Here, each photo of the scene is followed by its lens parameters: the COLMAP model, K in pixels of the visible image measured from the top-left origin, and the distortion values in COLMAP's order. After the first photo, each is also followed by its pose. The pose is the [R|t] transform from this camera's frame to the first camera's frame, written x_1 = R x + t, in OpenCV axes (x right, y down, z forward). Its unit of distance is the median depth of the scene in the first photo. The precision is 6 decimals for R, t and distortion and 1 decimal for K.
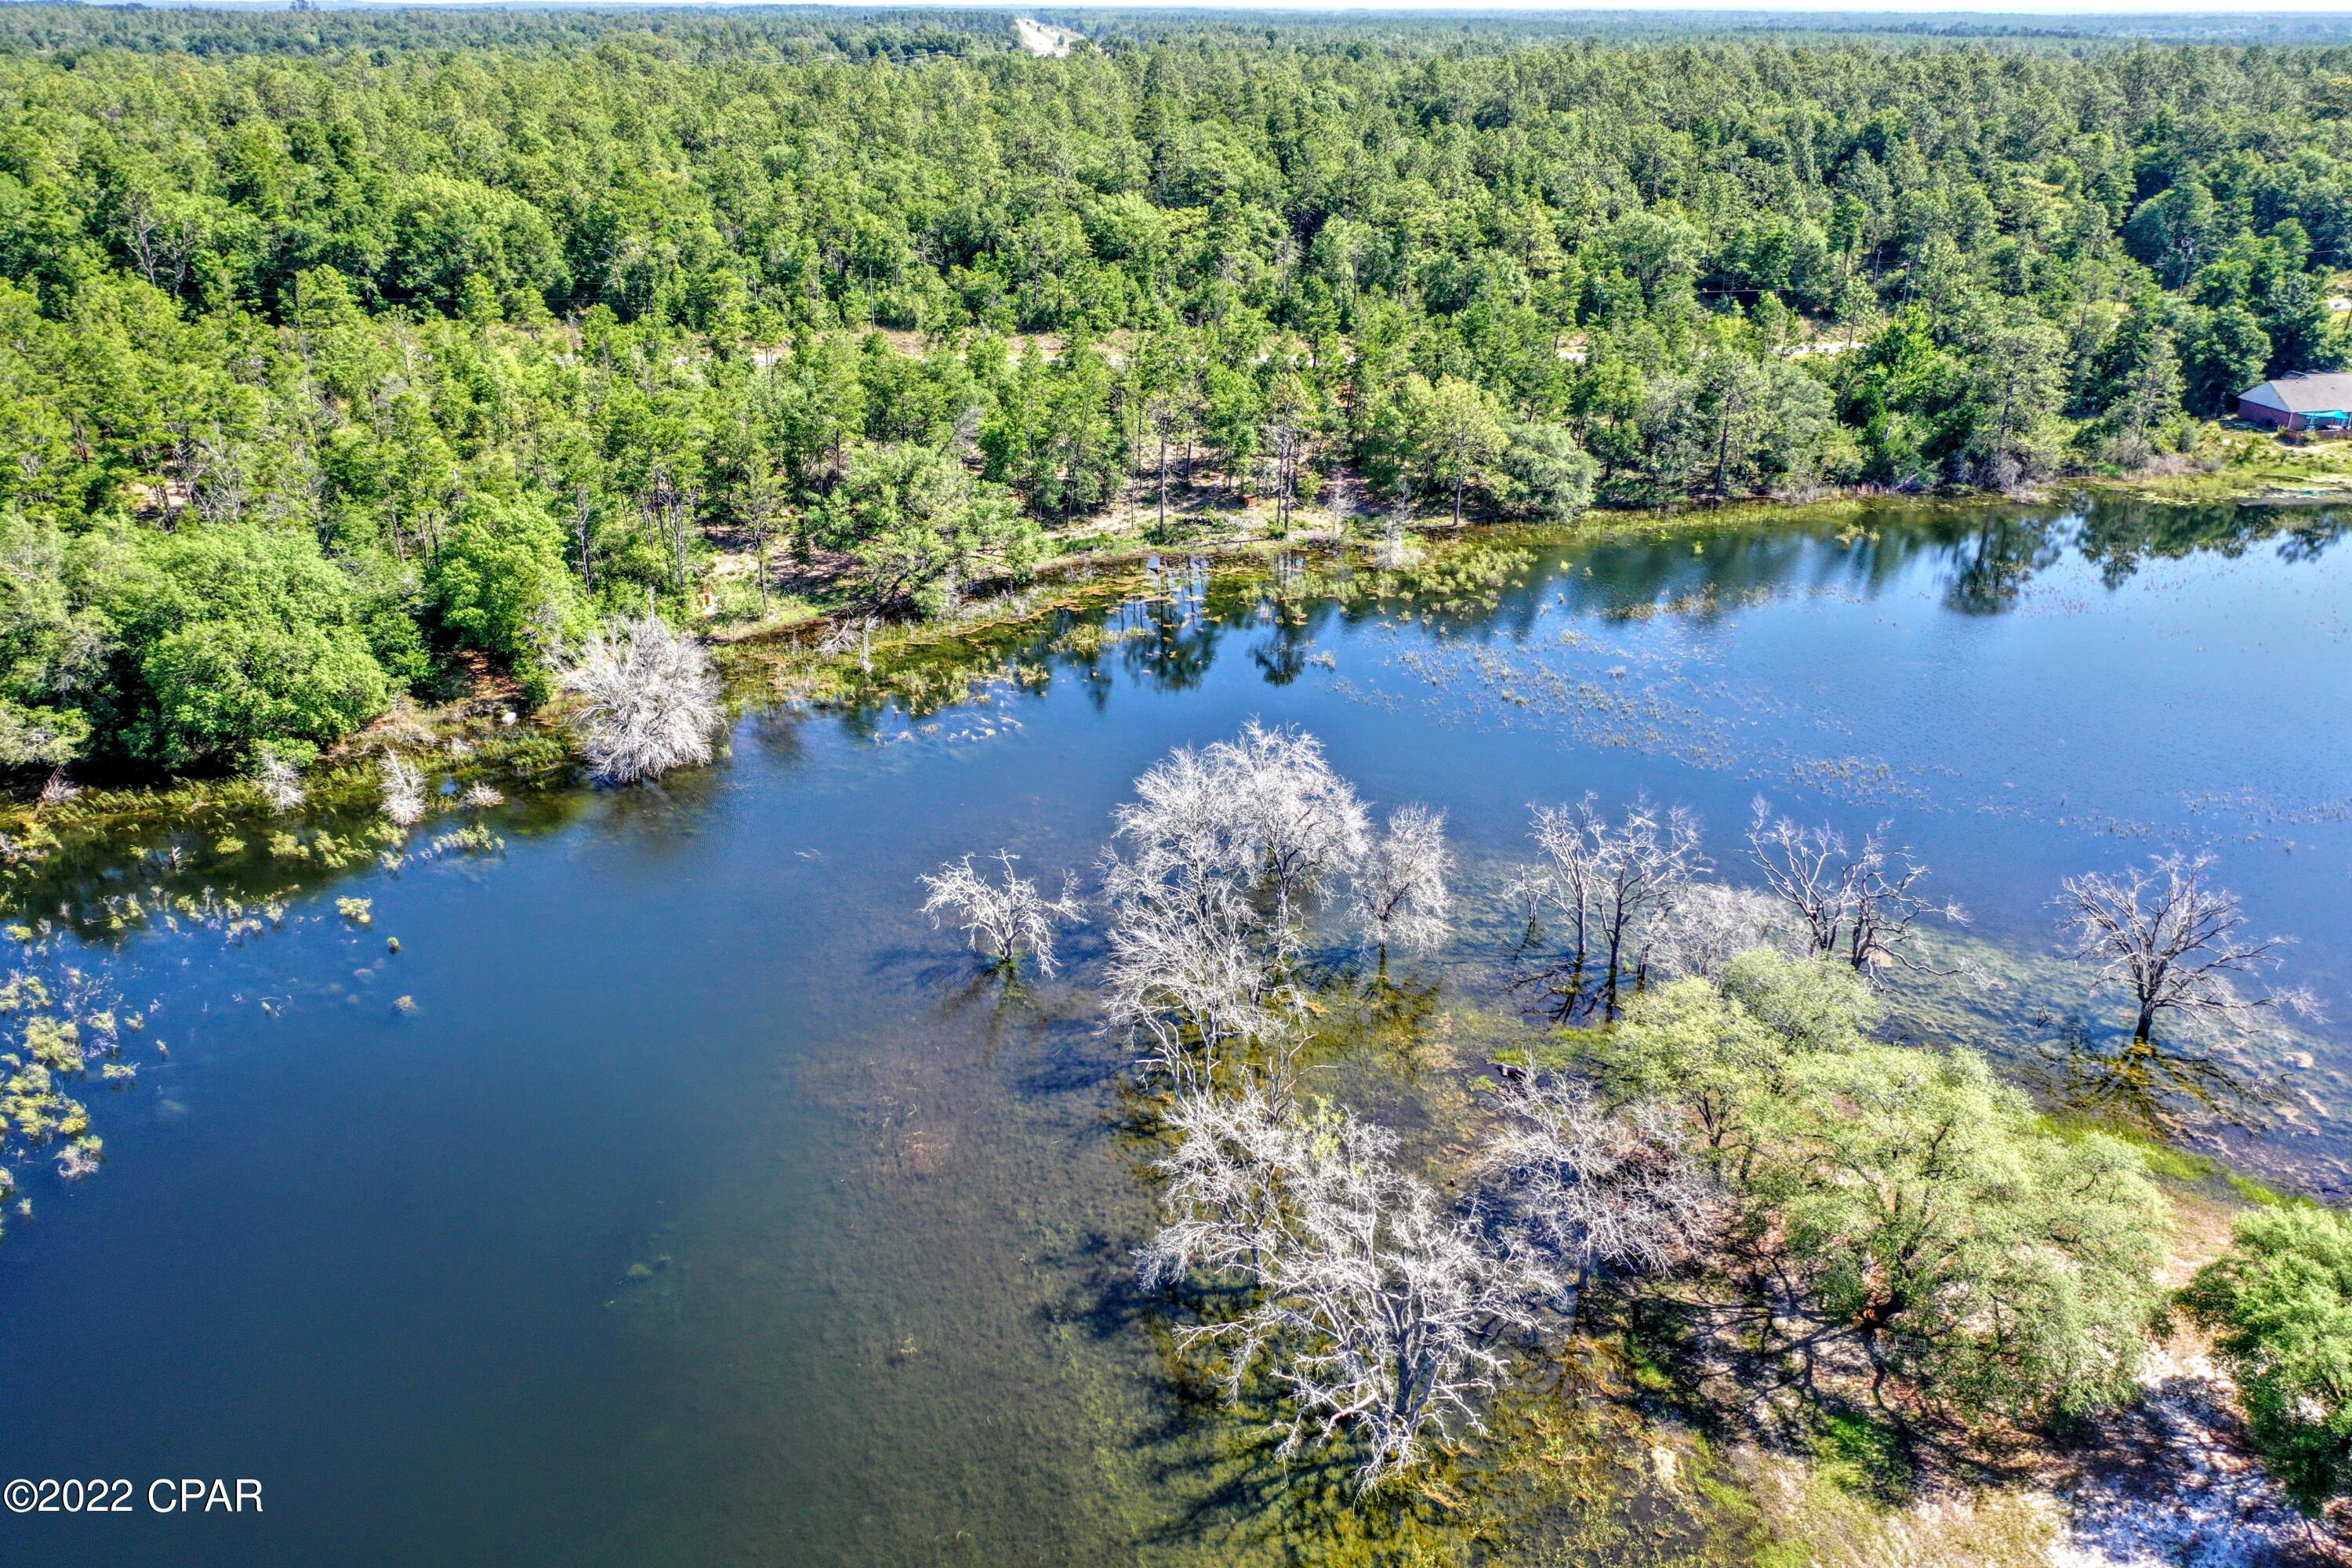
lens RADIAL K [[1866.2, 0, 1176.0], [0, 1866.2, 784.0], [0, 0, 1]] dist [0.009075, 0.001718]
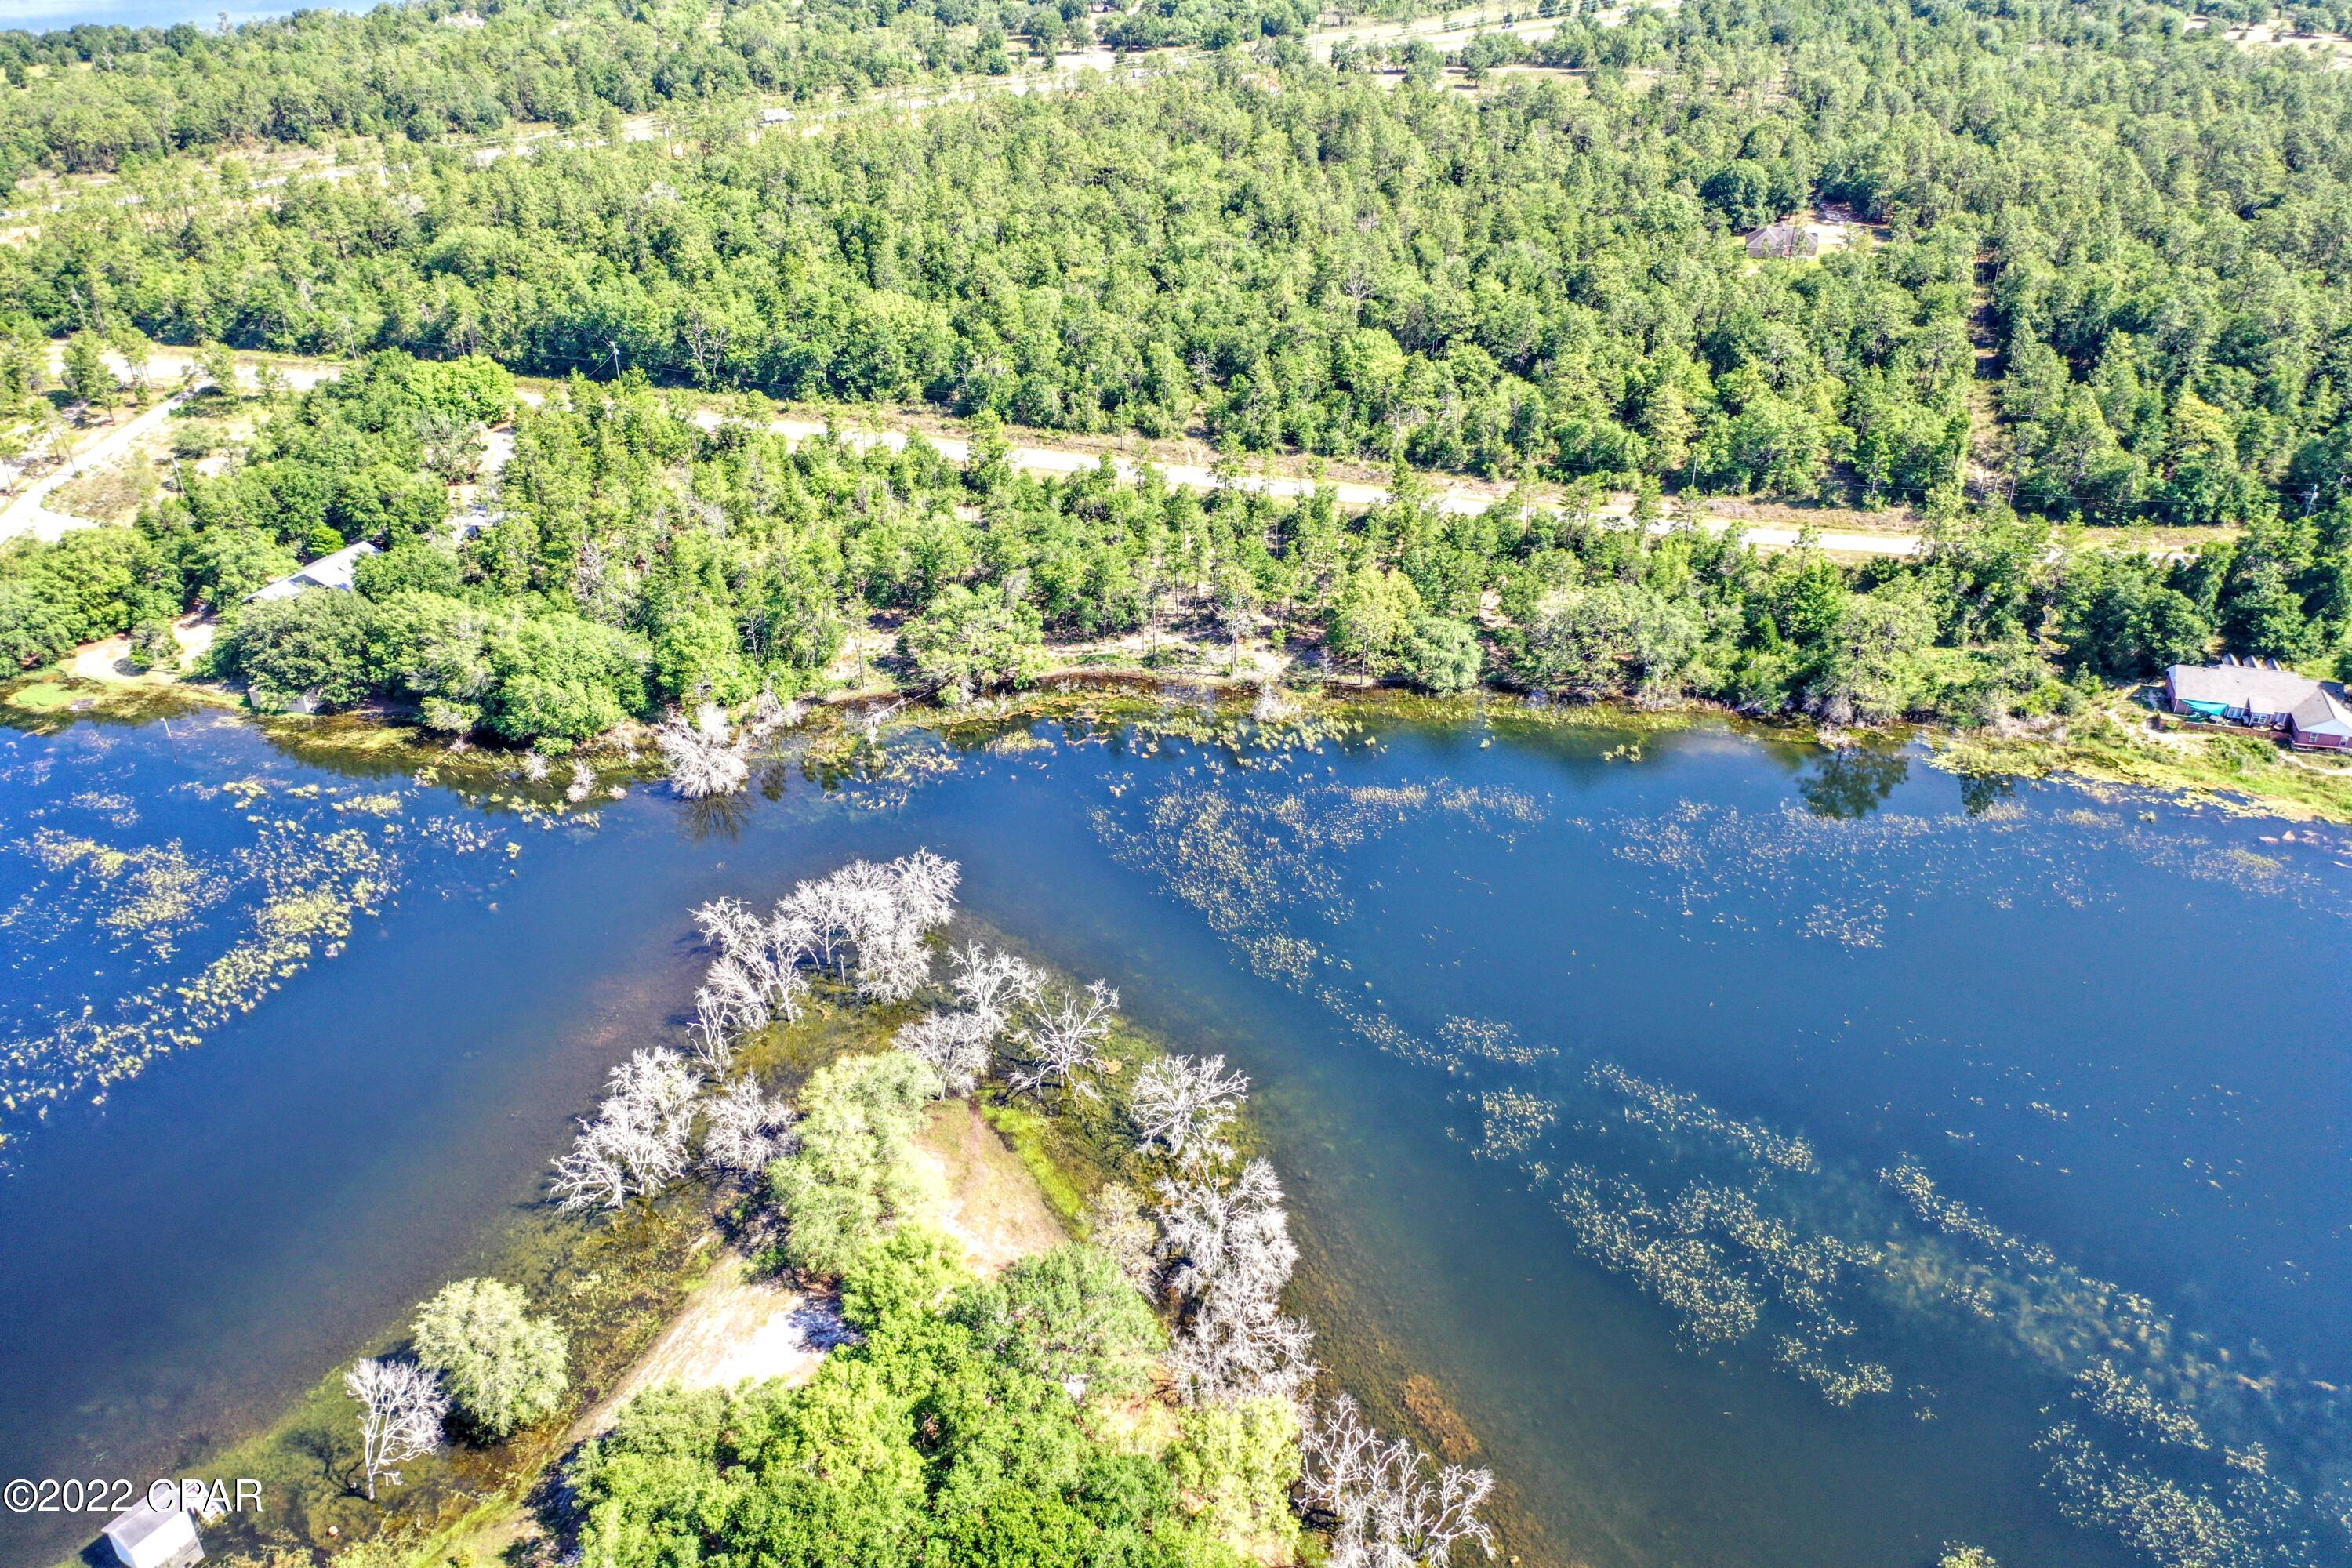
lens RADIAL K [[1866.2, 0, 1176.0], [0, 1866.2, 784.0], [0, 0, 1]] dist [0.009075, 0.001718]
pose [[0.889766, 0.213958, -0.403161, 0.721289], [-0.164527, 0.974285, 0.153948, -0.307002], [0.425732, -0.070646, 0.902087, -0.399132]]
